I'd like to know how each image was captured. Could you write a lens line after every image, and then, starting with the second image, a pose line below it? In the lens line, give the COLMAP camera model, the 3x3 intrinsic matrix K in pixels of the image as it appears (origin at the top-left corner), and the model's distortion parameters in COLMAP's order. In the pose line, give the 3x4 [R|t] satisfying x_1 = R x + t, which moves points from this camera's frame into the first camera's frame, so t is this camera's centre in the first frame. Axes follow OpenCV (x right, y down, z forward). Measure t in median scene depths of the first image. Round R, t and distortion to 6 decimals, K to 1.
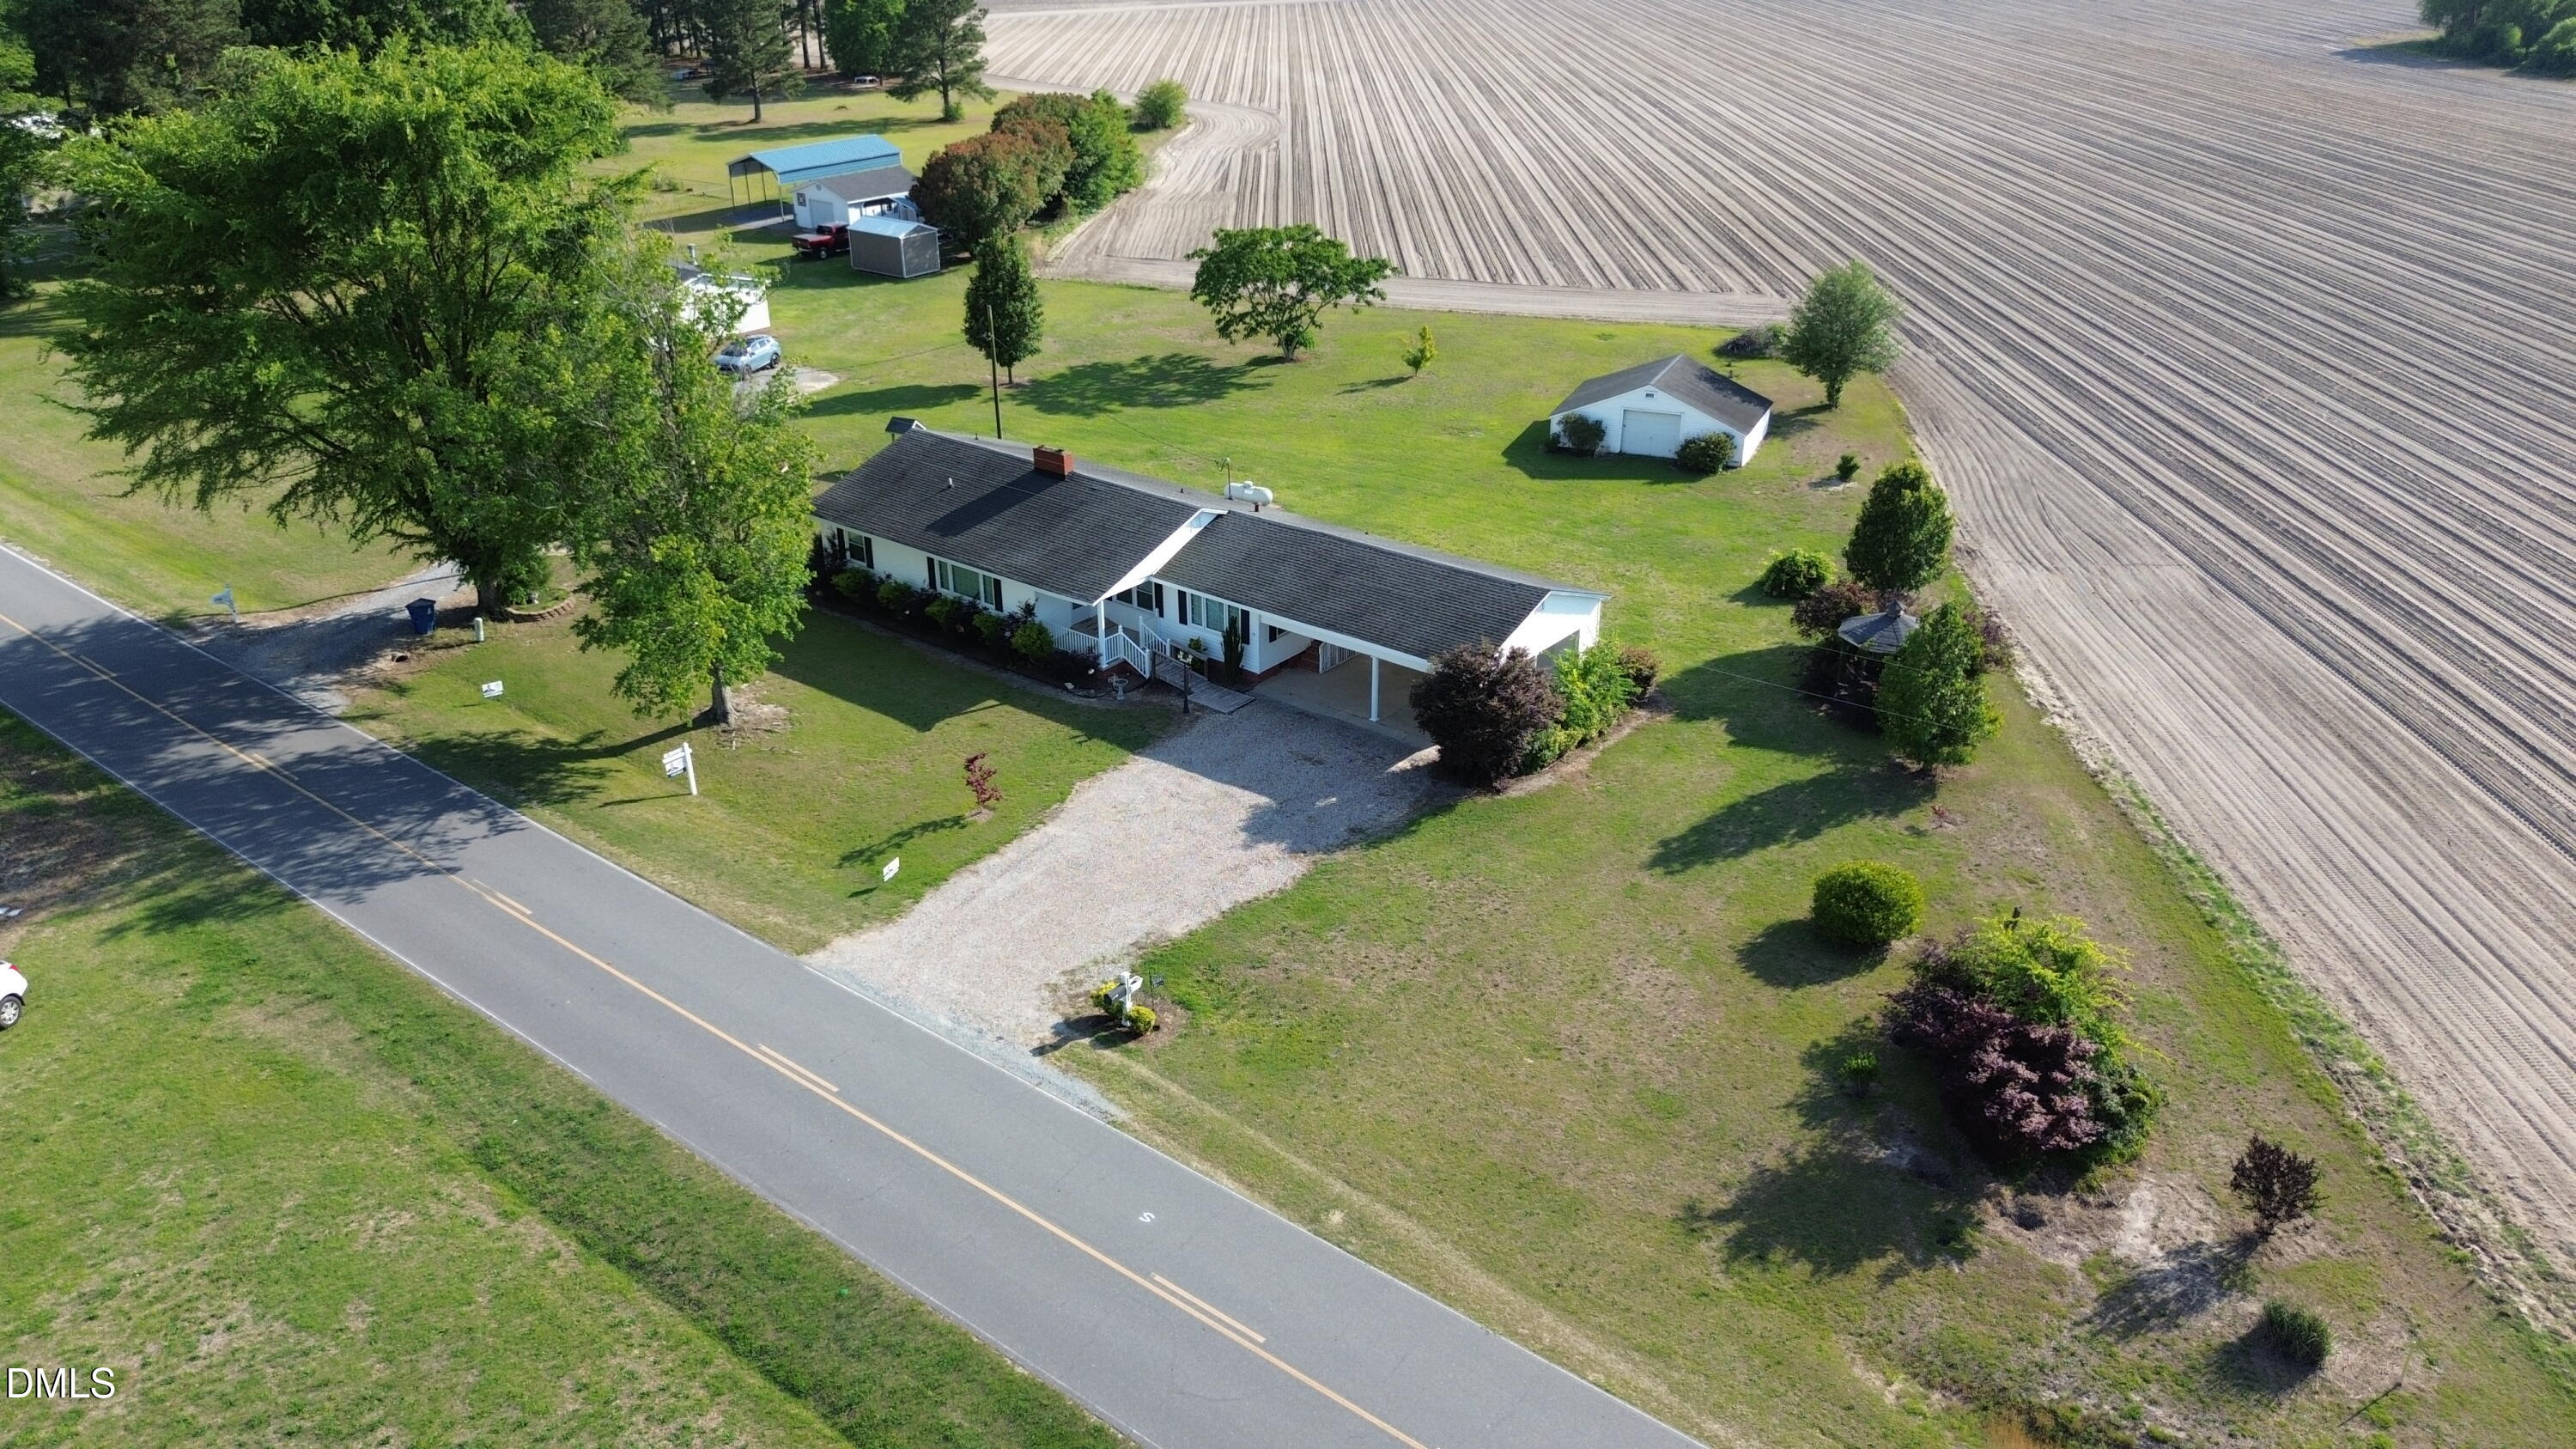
lens RADIAL K [[1846.8, 0, 1288.0], [0, 1846.8, 724.5], [0, 0, 1]] dist [0.069033, -0.065991]
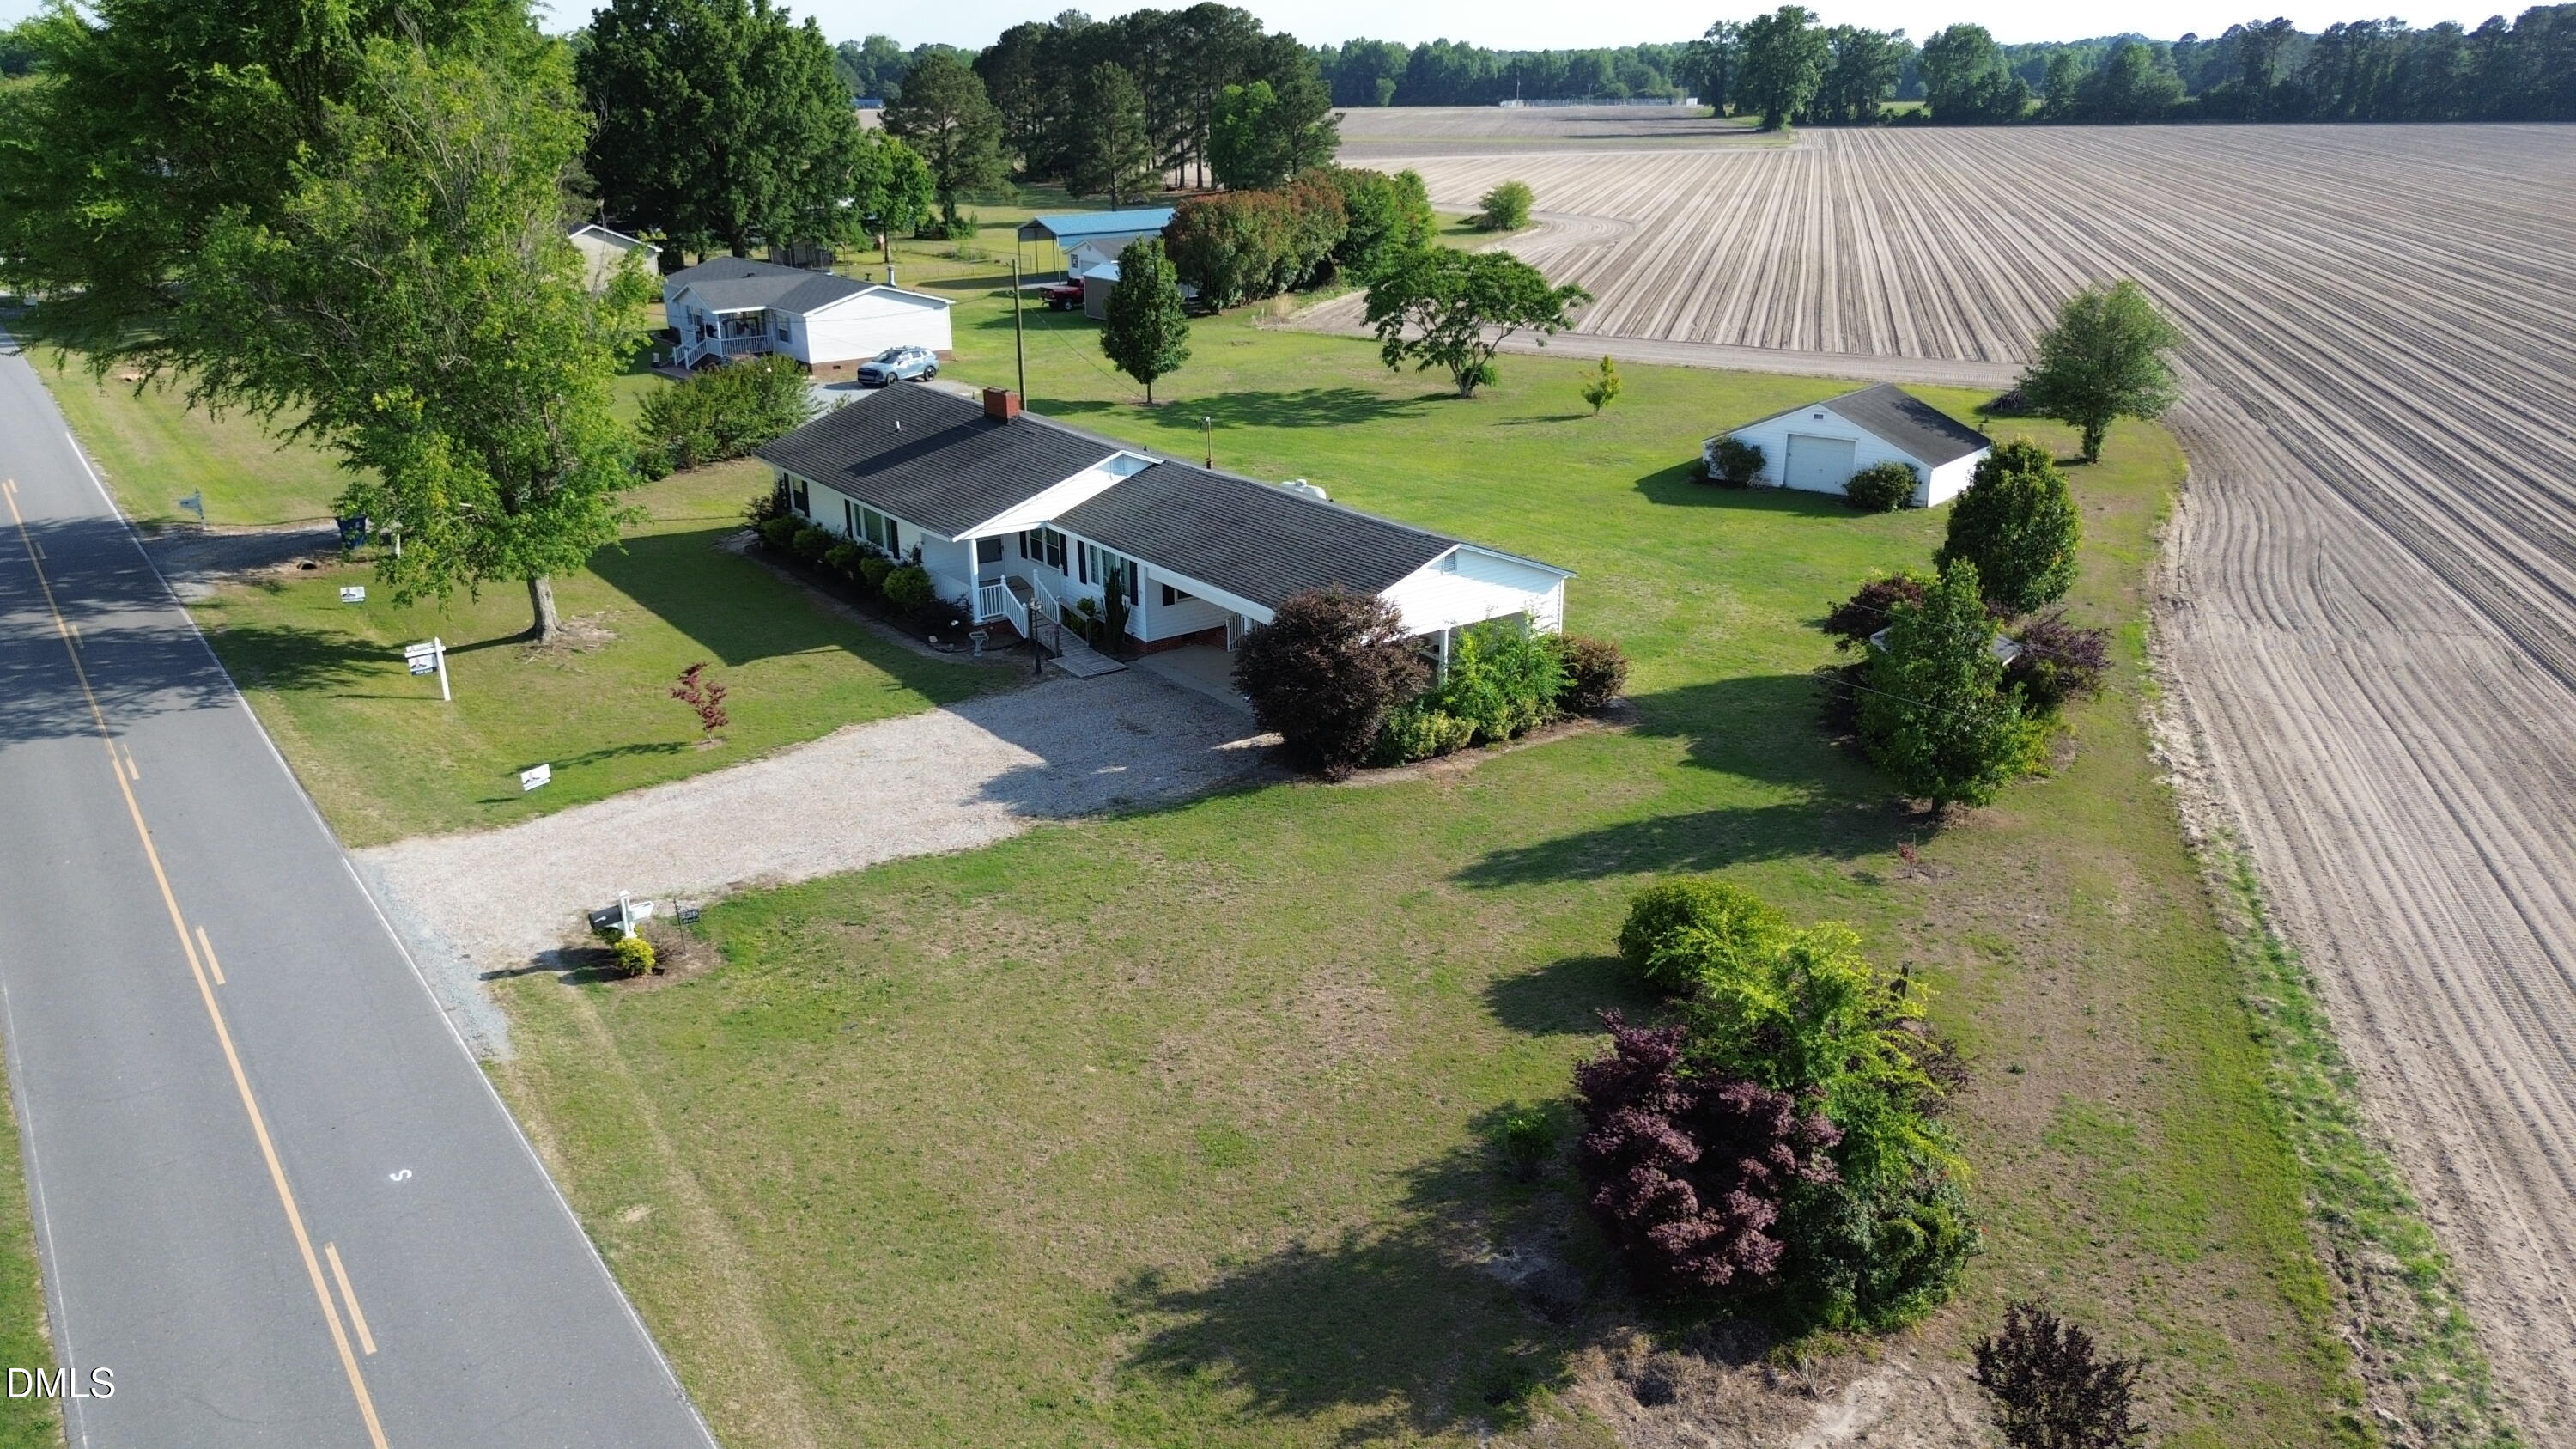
lens RADIAL K [[1846.8, 0, 1288.0], [0, 1846.8, 724.5], [0, 0, 1]] dist [0.069033, -0.065991]
pose [[0.963696, 0.085758, -0.252857, 0.267685], [-0.110375, 0.990265, -0.084811, 0.074790], [0.243122, 0.109641, 0.963779, 0.236792]]
